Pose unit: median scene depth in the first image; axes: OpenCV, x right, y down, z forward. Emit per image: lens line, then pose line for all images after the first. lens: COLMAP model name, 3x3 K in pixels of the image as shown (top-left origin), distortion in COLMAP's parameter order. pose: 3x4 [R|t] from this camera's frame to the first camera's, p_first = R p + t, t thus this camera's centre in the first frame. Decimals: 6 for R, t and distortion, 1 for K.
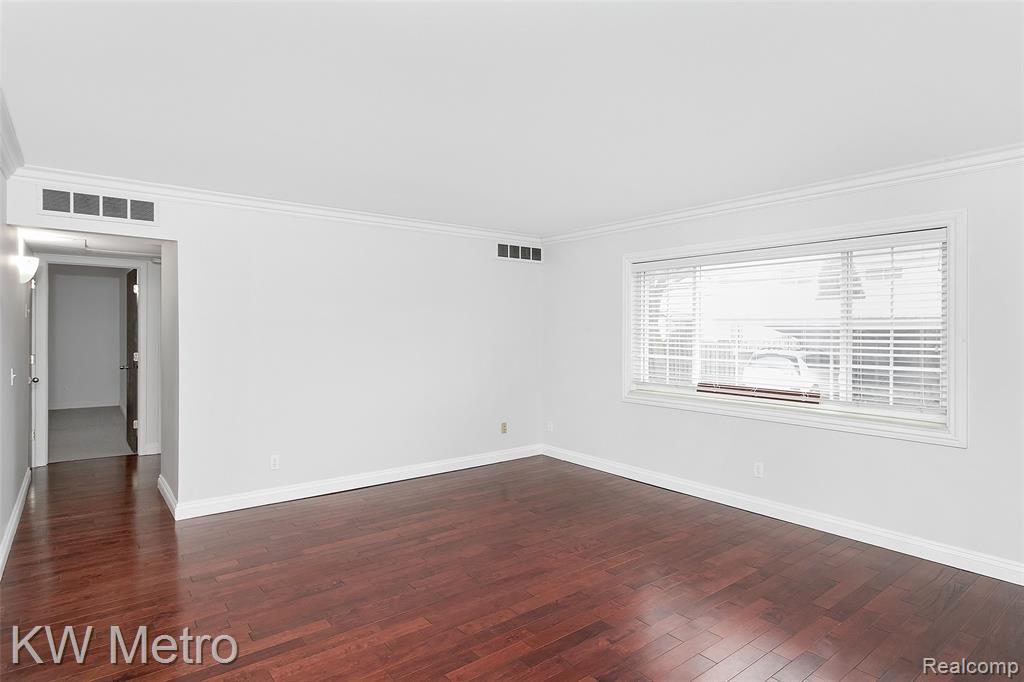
lens RADIAL K [[561.7, 0, 486.1], [0, 561.7, 325.5], [0, 0, 1]] dist [-0.000054, -0.000255]
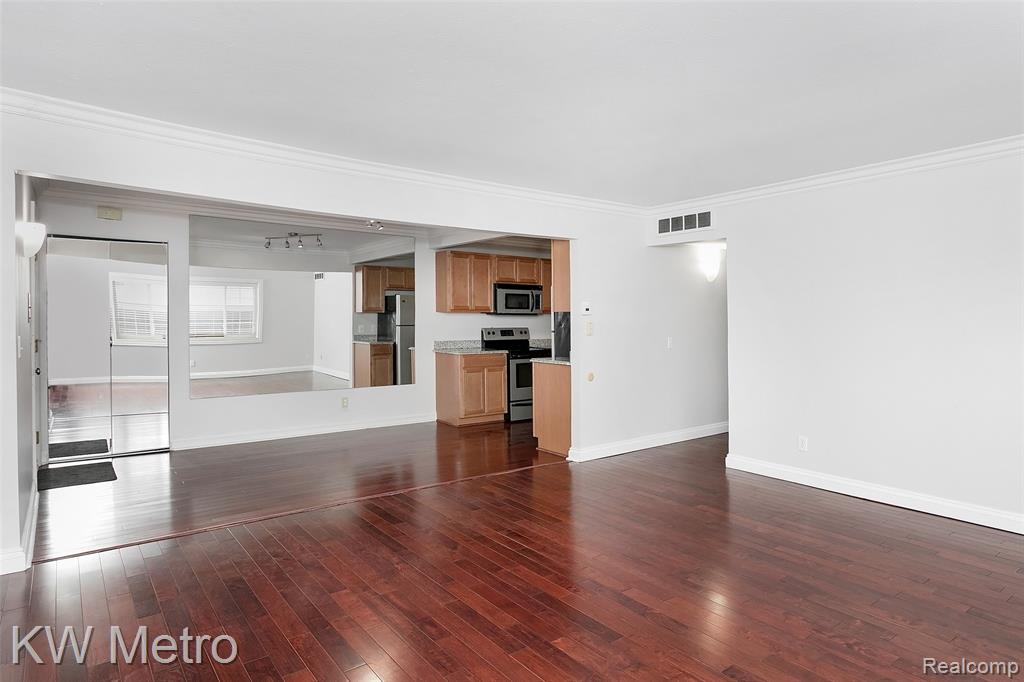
lens RADIAL K [[595.0, 0, 530.1], [0, 595.0, 327.7], [0, 0, 1]] dist [0.005255, 0.001993]
pose [[0.031908, 0.021060, -0.999269, 0.832934], [0.011864, 0.999700, 0.021448, 0.011015], [0.999420, -0.012540, 0.031648, 0.603152]]
